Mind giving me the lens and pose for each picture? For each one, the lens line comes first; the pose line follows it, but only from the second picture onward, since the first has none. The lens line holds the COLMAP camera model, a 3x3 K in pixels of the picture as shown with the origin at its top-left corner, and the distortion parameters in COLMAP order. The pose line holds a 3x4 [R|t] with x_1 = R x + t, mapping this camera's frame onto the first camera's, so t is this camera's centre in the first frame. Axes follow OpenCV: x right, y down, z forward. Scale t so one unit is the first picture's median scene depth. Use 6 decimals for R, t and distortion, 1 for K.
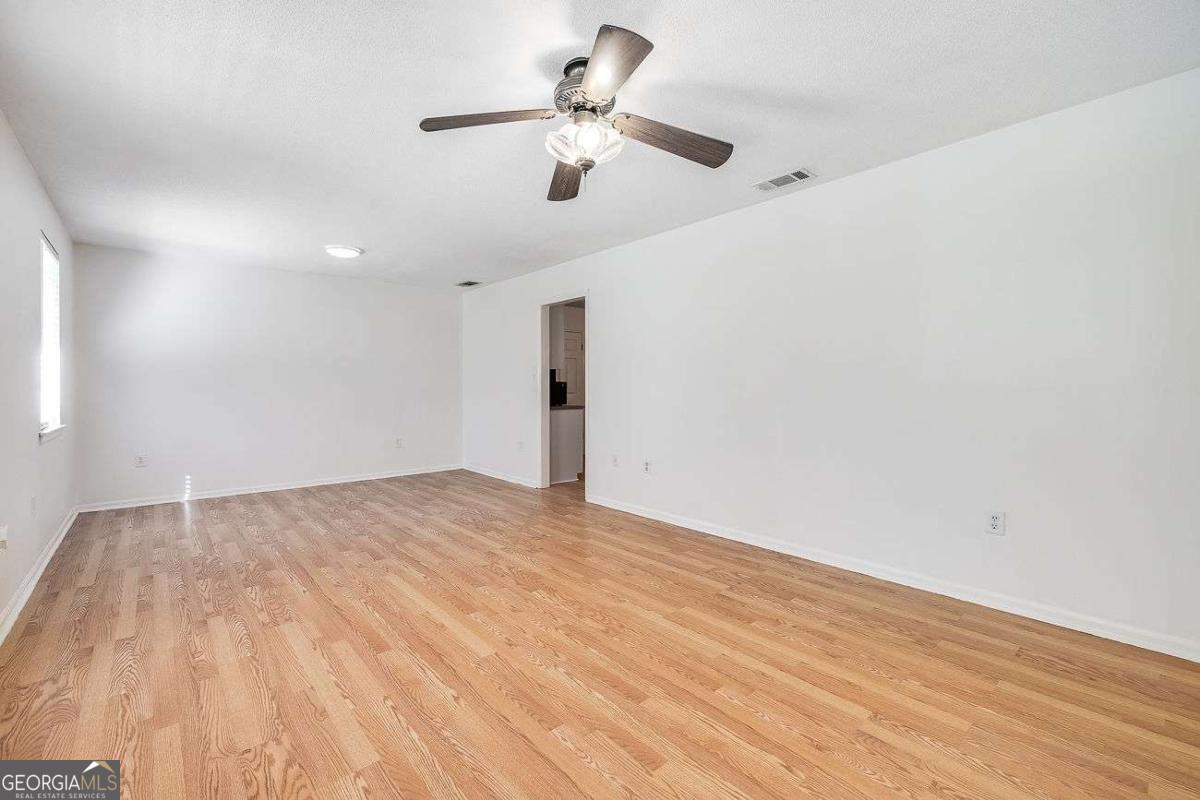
lens RADIAL K [[512.1, 0, 593.1], [0, 512.1, 387.2], [0, 0, 1]] dist [-0.000933, 0.000107]
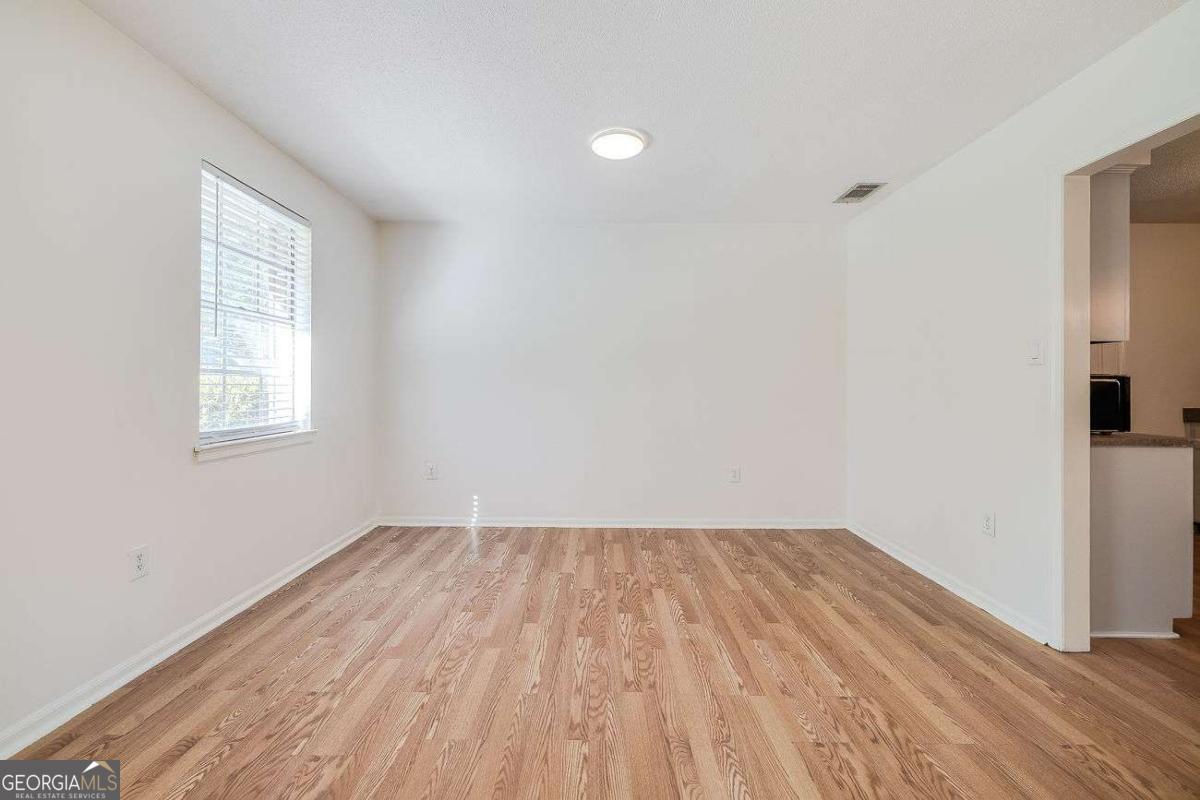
lens RADIAL K [[499.7, 0, 596.1], [0, 499.7, 386.6], [0, 0, 1]] dist [0.000729, -0.000226]
pose [[0.751819, 0.006418, -0.659338, -0.226342], [-0.008960, 0.999960, -0.000483, -0.000113], [0.659308, 0.006271, 0.751846, 0.918266]]
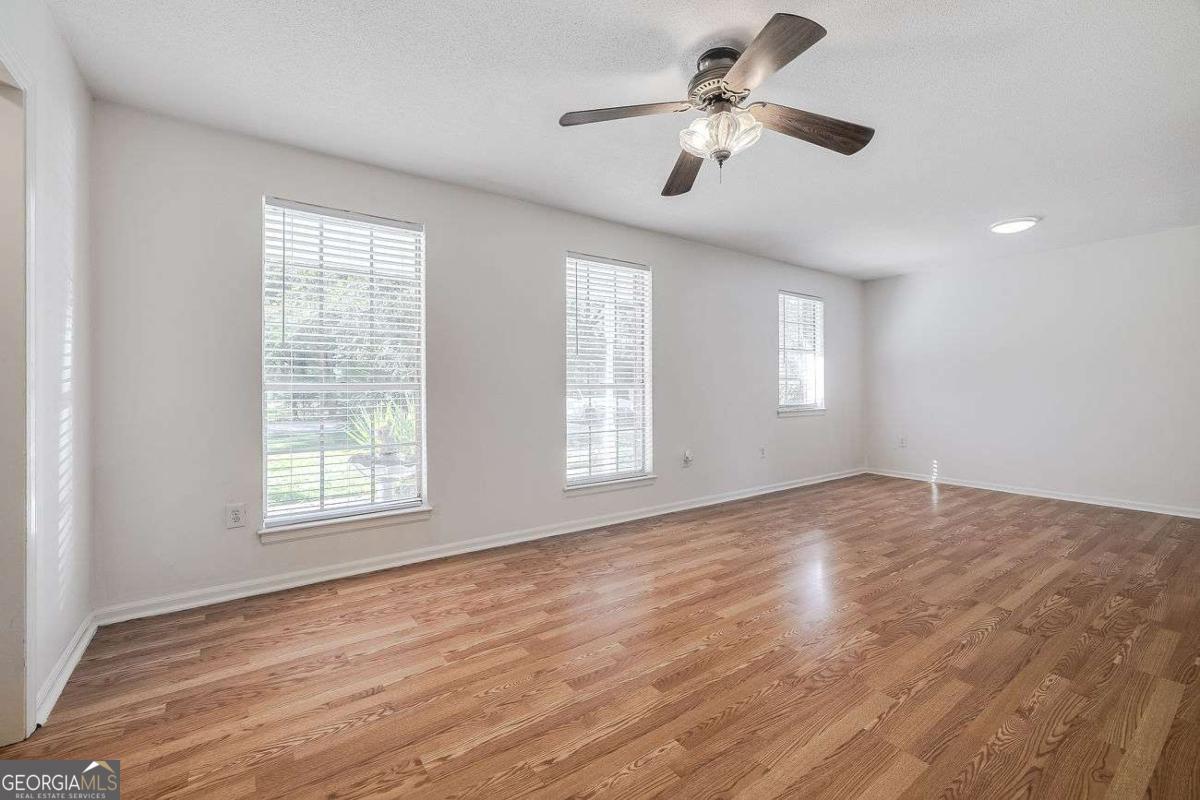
lens RADIAL K [[499.7, 0, 596.1], [0, 499.7, 386.6], [0, 0, 1]] dist [0.000729, -0.000226]
pose [[-0.095657, 0.004176, -0.995406, 0.686752], [0.004014, 0.999985, 0.003809, -0.000546], [0.995406, -0.003631, -0.095672, 0.603917]]
